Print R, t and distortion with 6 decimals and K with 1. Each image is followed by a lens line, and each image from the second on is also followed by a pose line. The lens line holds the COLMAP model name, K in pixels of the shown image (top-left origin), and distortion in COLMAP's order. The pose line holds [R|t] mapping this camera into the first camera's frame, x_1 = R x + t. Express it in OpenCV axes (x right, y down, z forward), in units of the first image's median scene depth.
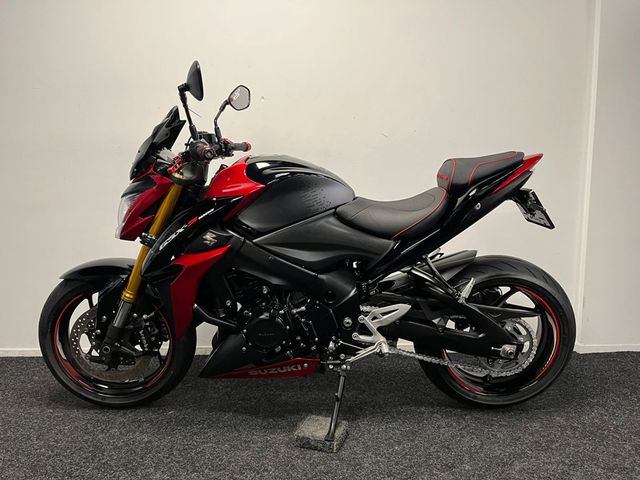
lens RADIAL K [[480.6, 0, 320.0], [0, 480.6, 240.0], [0, 0, 1]] dist [0.104619, -0.142306]
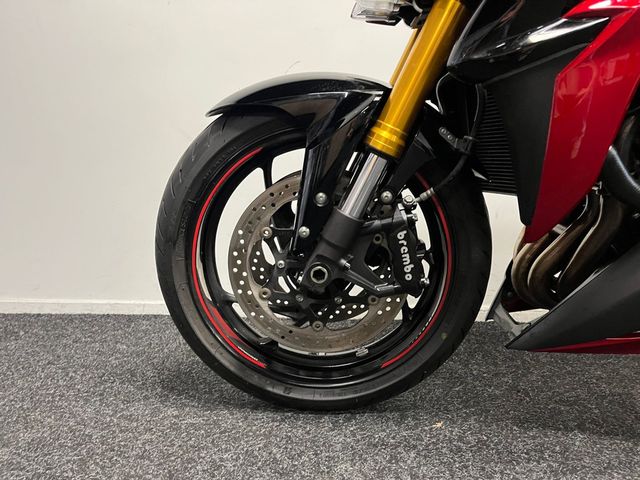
lens RADIAL K [[480.6, 0, 320.0], [0, 480.6, 240.0], [0, 0, 1]] dist [0.104619, -0.142306]
pose [[0.999008, 0.018575, -0.040465, -0.399564], [-0.018306, 0.999808, 0.007013, 0.181914], [0.040588, -0.006265, 0.999156, 0.550068]]
